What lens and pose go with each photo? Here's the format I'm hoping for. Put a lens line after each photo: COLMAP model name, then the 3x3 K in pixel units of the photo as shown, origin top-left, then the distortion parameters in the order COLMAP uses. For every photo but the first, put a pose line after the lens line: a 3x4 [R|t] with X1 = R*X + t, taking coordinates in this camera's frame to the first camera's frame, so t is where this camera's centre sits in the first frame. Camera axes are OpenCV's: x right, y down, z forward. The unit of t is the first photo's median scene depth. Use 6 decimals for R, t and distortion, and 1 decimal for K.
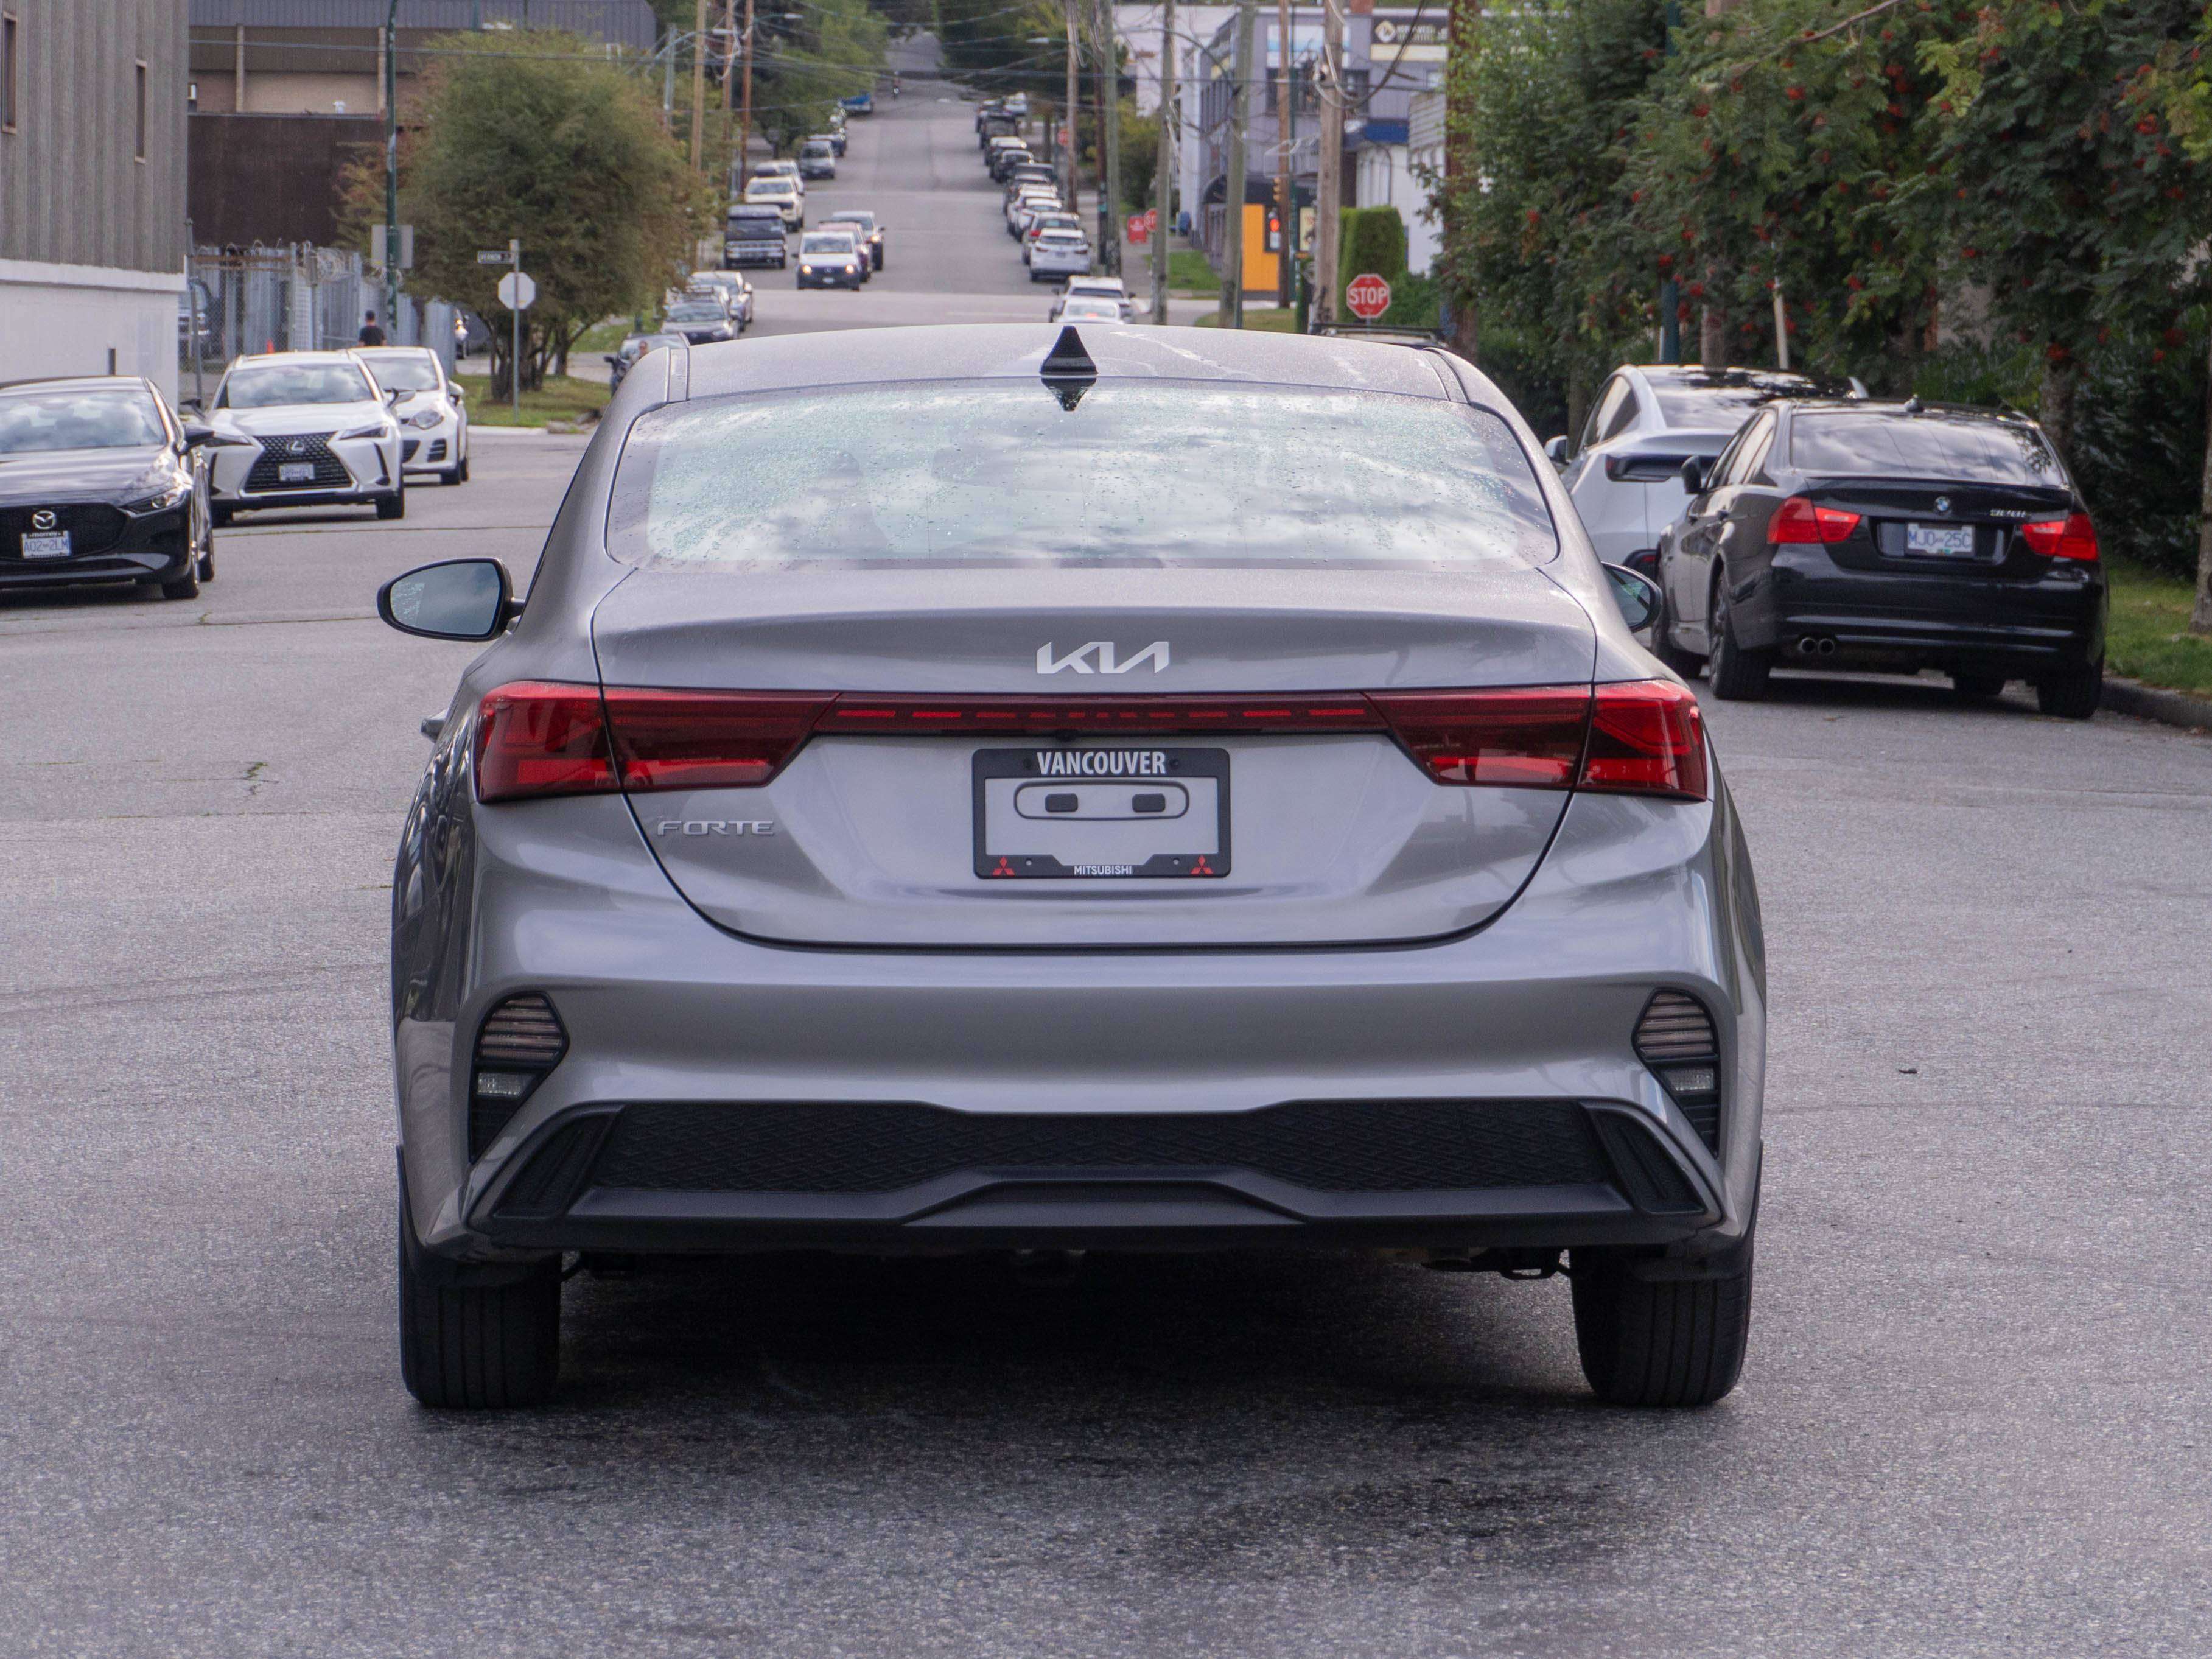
lens RADIAL K [[7454.0, 0, 1106.0], [0, 7454.0, 829.5], [0, 0, 1]] dist [-0.062396, -1.440950]
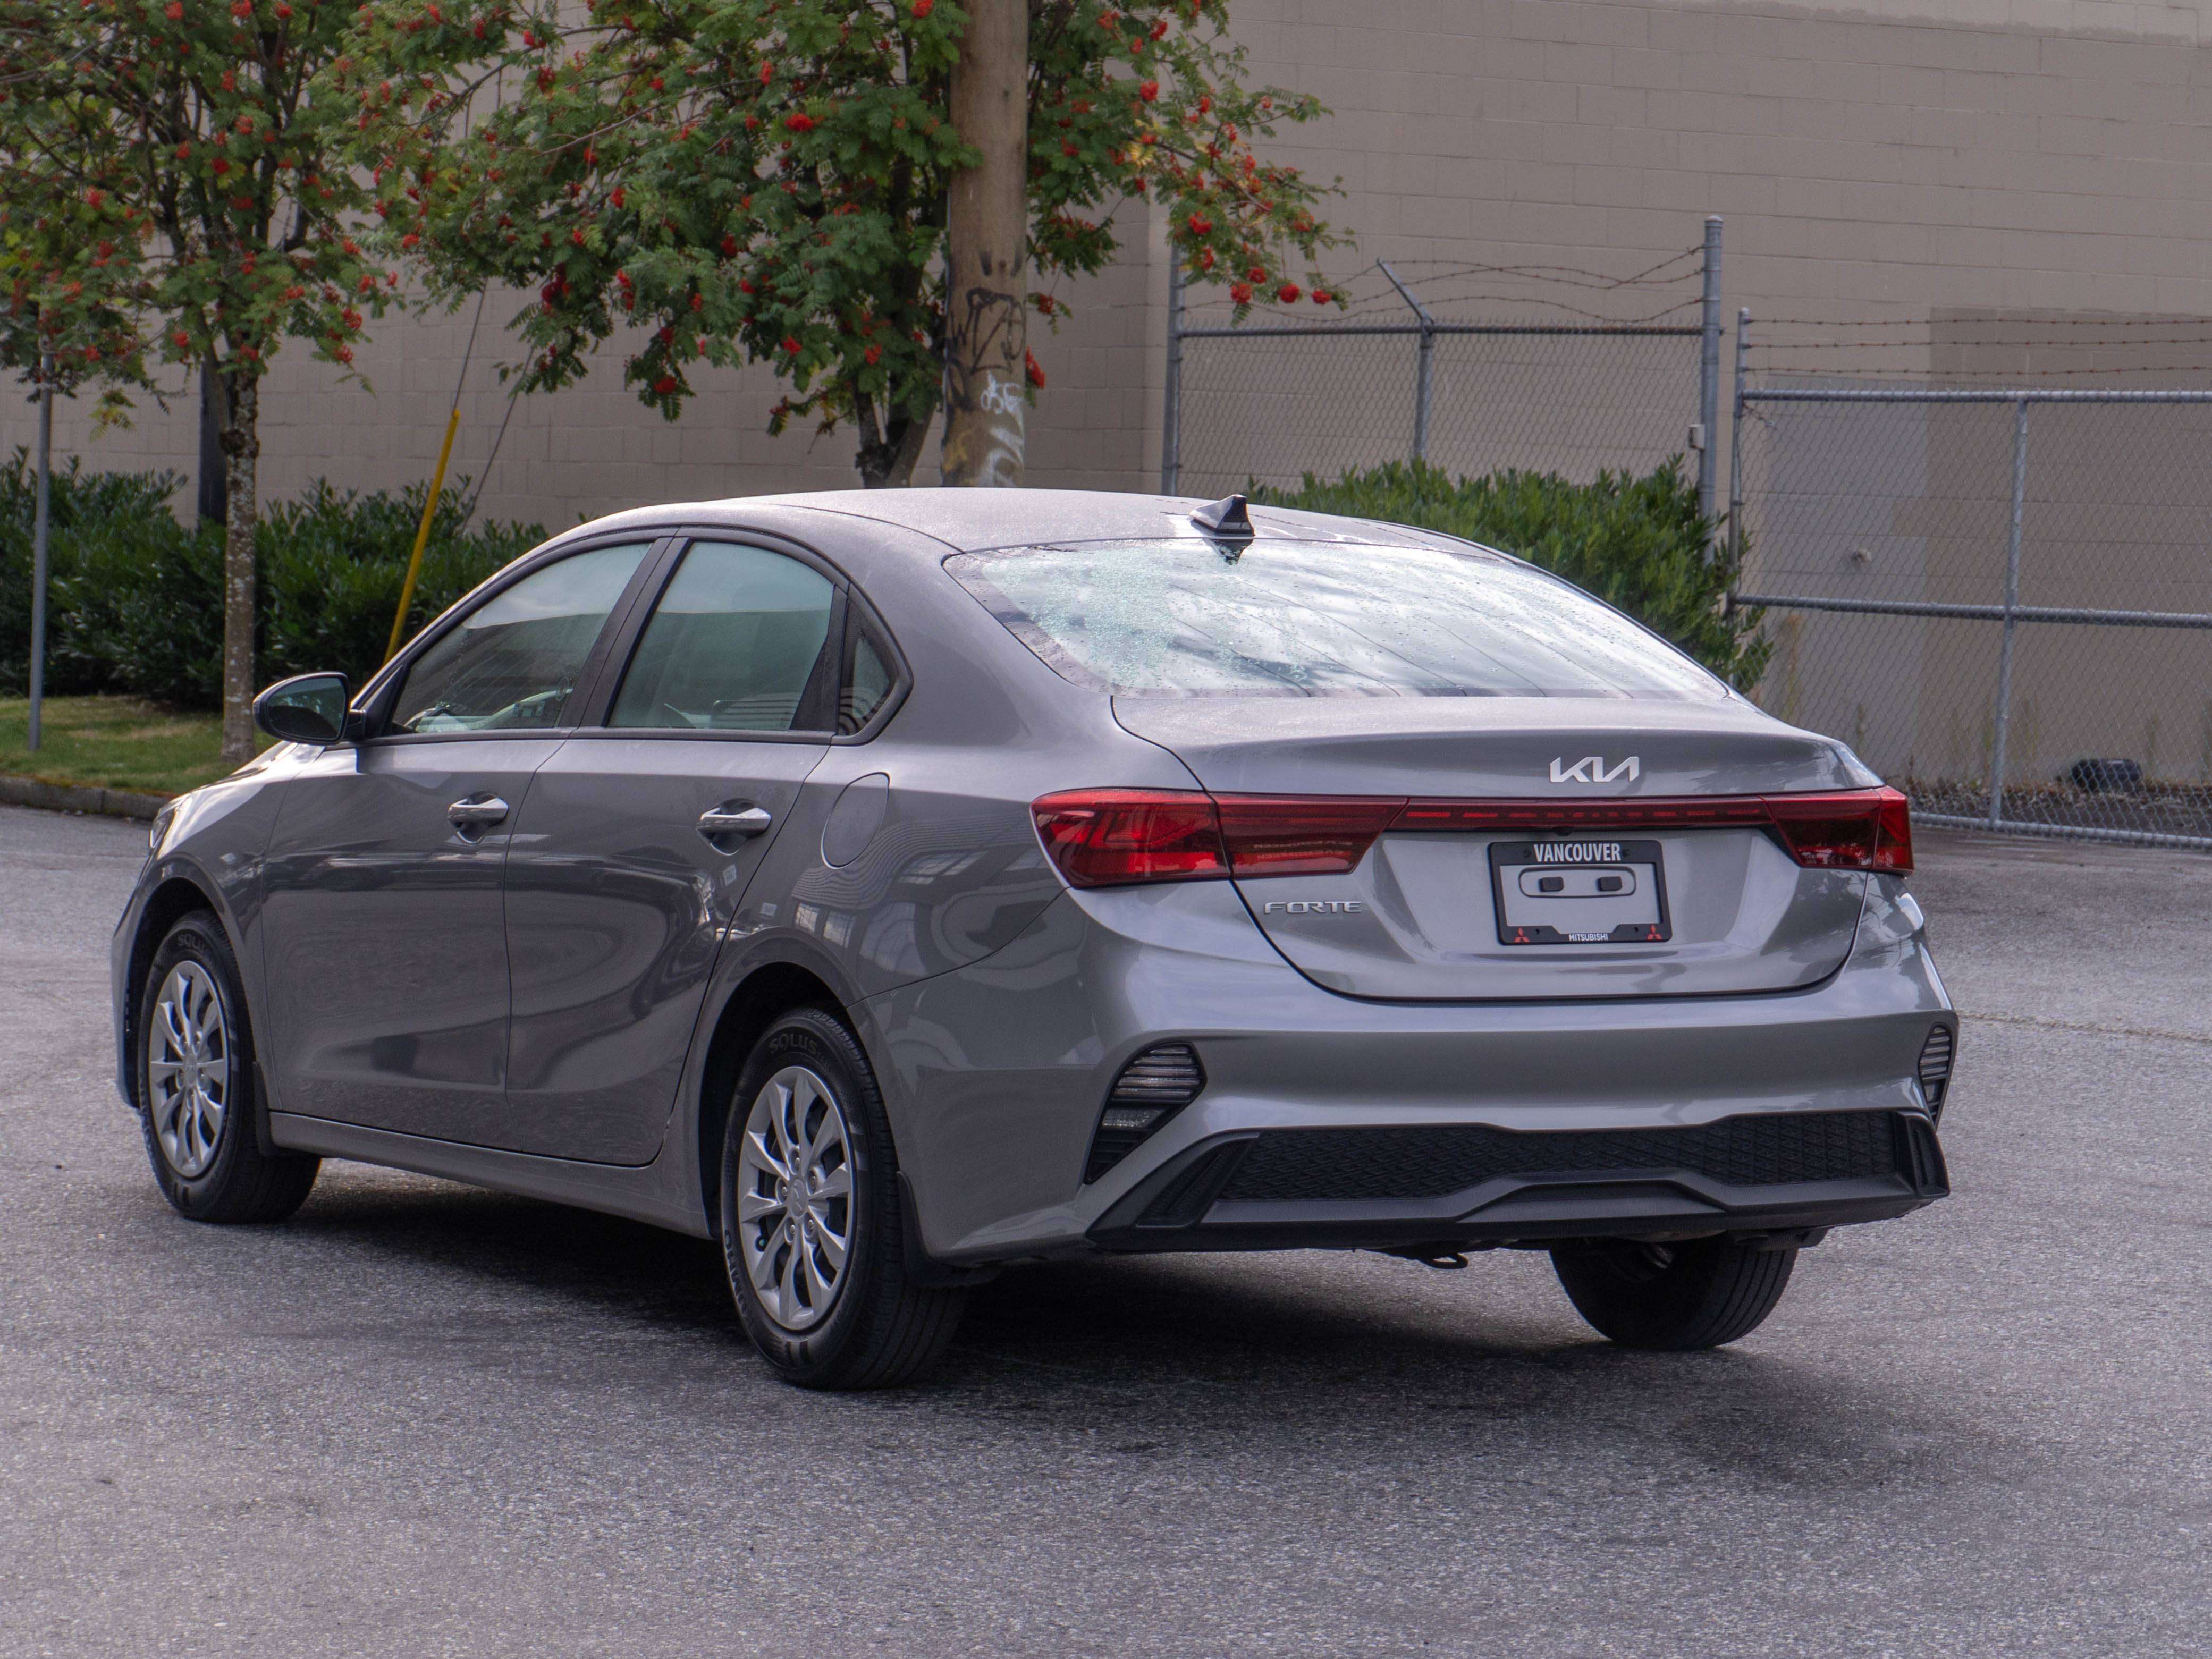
lens RADIAL K [[7452.7, 0, 1106.0], [0, 7452.7, 829.5], [0, 0, 1]] dist [-0.062396, -1.440950]
pose [[0.894756, -0.006678, 0.446506, -0.637231], [0.011268, 0.999907, -0.007625, -0.004087], [-0.446413, 0.011853, 0.894748, -0.096391]]
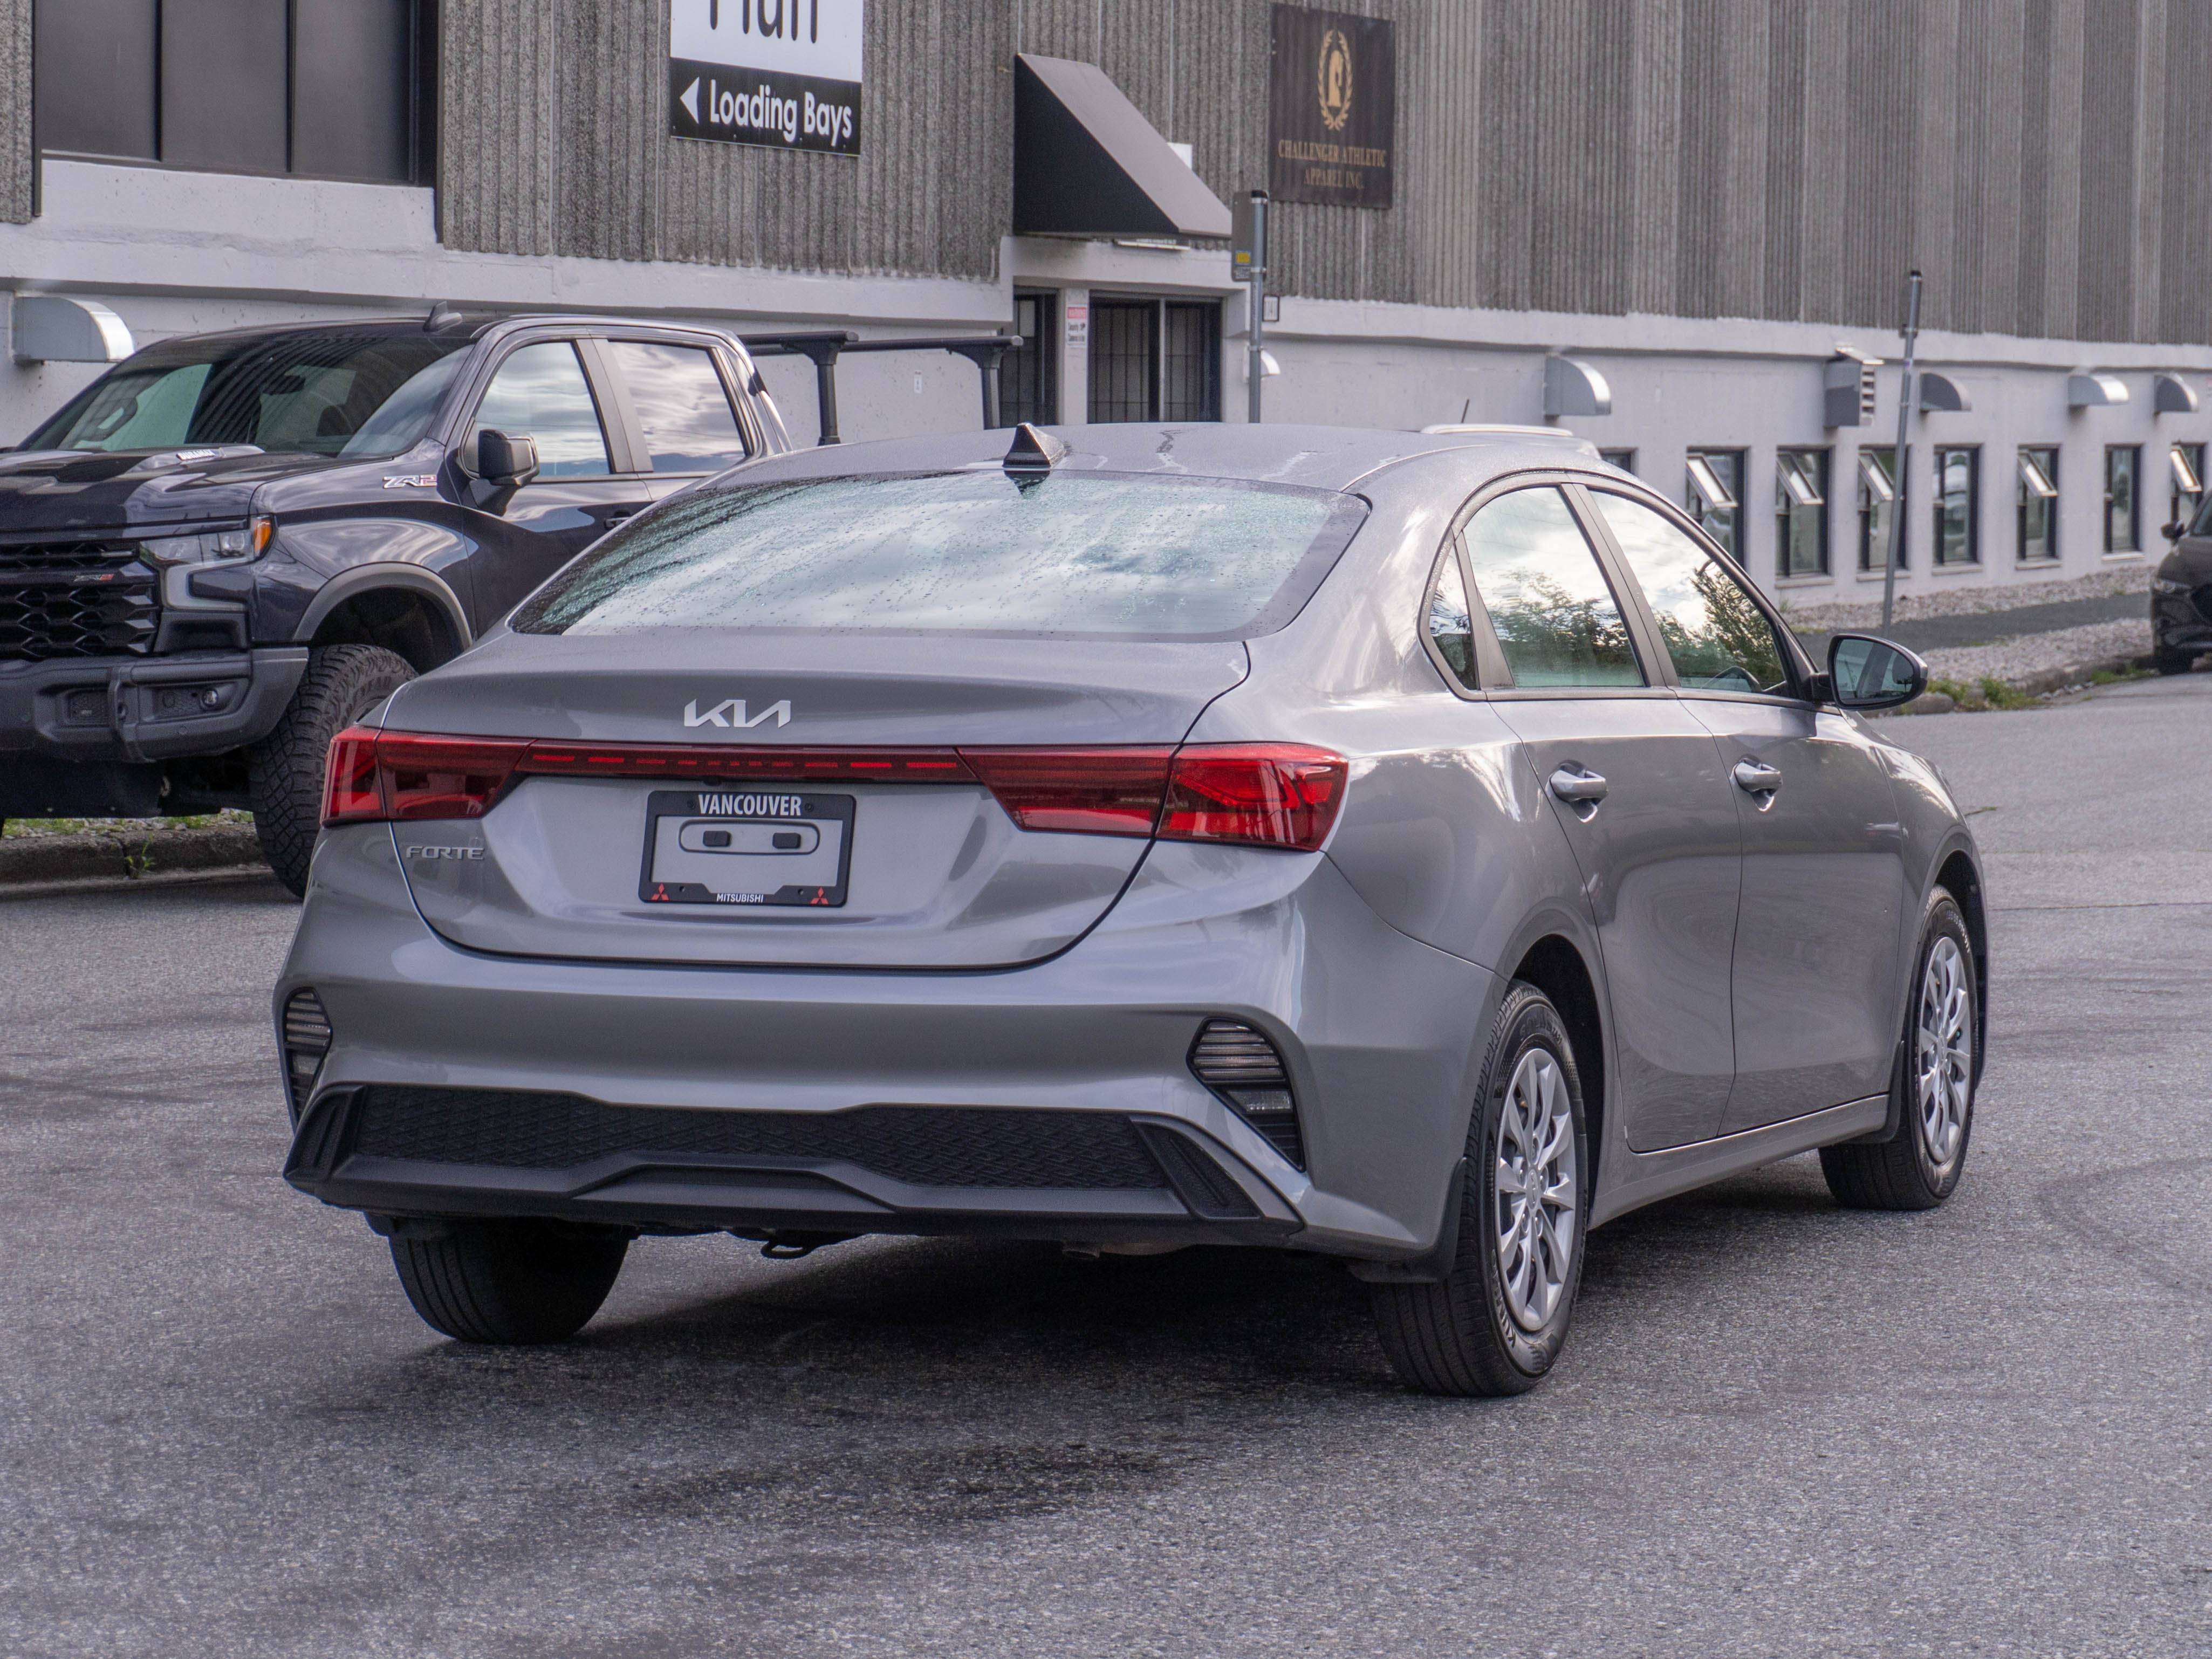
lens RADIAL K [[7453.0, 0, 1106.0], [0, 7453.0, 829.5], [0, 0, 1]] dist [-0.062396, -1.440950]
pose [[0.923702, 0.023462, -0.382393, 0.490848], [-0.027578, 0.999606, -0.005284, -0.000569], [0.382119, 0.015427, 0.923984, -0.043068]]
